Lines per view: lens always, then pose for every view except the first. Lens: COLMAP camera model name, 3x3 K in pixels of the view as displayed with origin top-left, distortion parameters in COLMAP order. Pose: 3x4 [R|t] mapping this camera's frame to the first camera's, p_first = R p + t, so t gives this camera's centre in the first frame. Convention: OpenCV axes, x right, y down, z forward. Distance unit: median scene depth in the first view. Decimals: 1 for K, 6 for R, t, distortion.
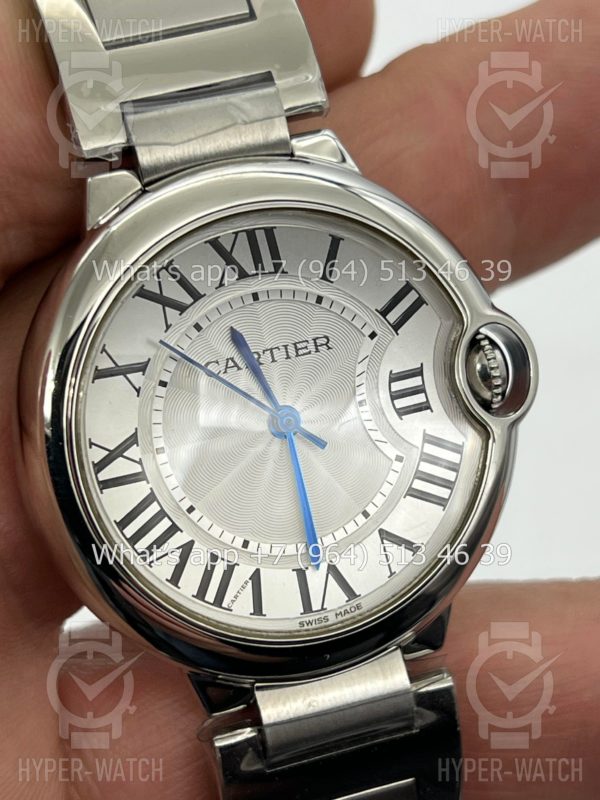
lens RADIAL K [[2152.8, 0, 294.5], [0, 2152.8, 395.0], [0, 0, 1]] dist [0.298220, 0.000000]
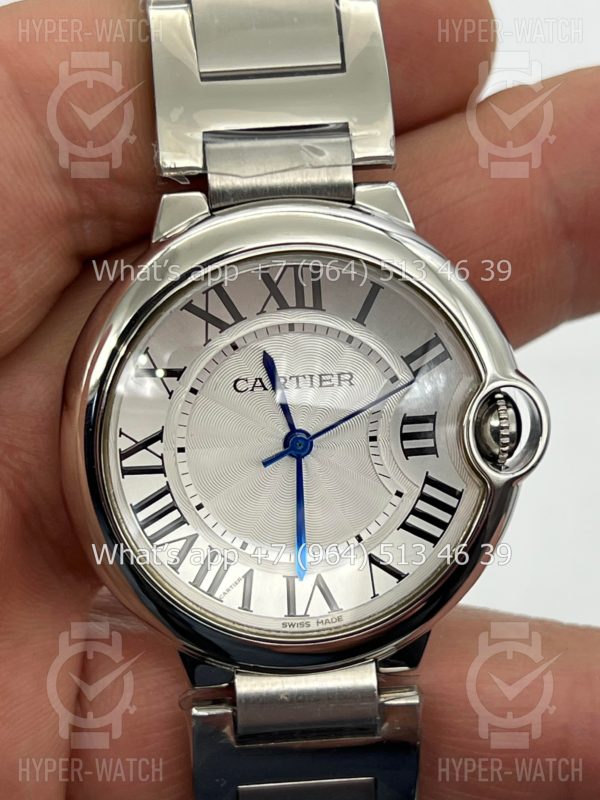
lens RADIAL K [[2152.8, 0, 297.1], [0, 2152.8, 396.5], [0, 0, 1]] dist [0.298220, 0.000000]
pose [[0.974251, 0.181252, -0.134098, 0.137672], [-0.172419, 0.982173, 0.074880, -0.093206], [0.145280, -0.049831, 0.988135, -0.085563]]
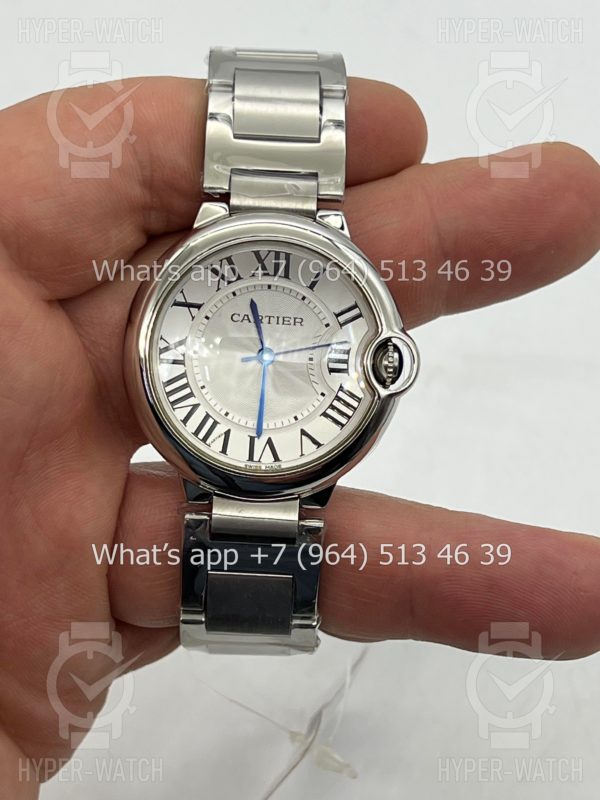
lens RADIAL K [[2152.8, 0, 299.0], [0, 2152.8, 399.4], [0, 0, 1]] dist [0.298220, 0.000000]
pose [[0.943284, 0.272046, -0.190279, 0.380765], [-0.278632, 0.960363, -0.008235, 0.054702], [0.180497, 0.060786, 0.981695, -0.794150]]
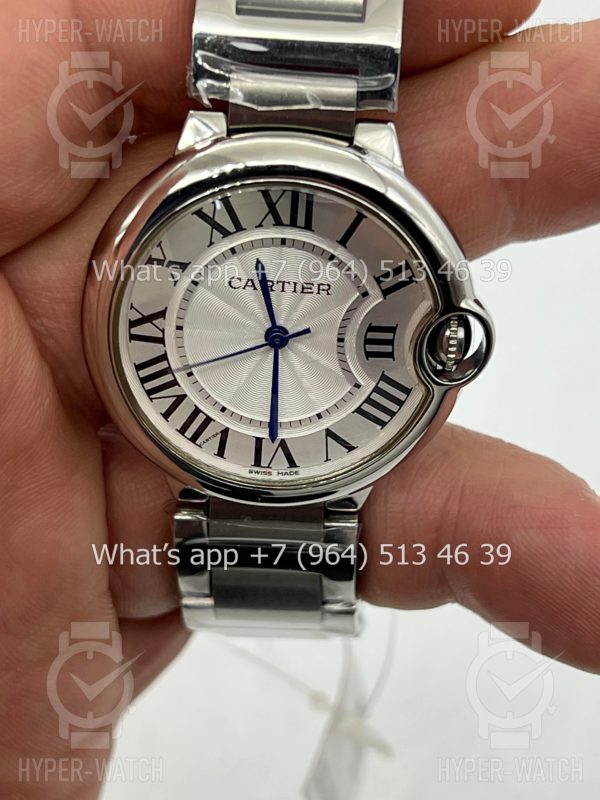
lens RADIAL K [[2152.8, 0, 300.3], [0, 2152.8, 406.7], [0, 0, 1]] dist [0.298220, 0.000000]
pose [[0.921456, 0.359057, -0.148311, 0.217790], [-0.287009, 0.886492, 0.362986, -0.428591], [0.261809, -0.291909, 0.919916, -0.215377]]
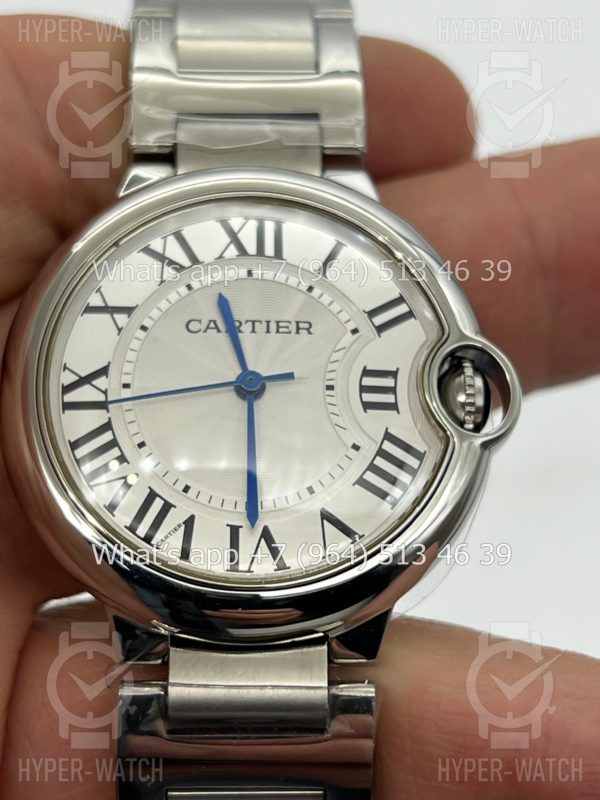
lens RADIAL K [[2152.8, 0, 314.5], [0, 2152.8, 374.0], [0, 0, 1]] dist [0.298220, 0.000000]
pose [[0.957227, 0.132709, -0.257109, 0.291998], [-0.214162, 0.922484, -0.321183, 0.334650], [0.194555, 0.362508, 0.911447, 0.052371]]
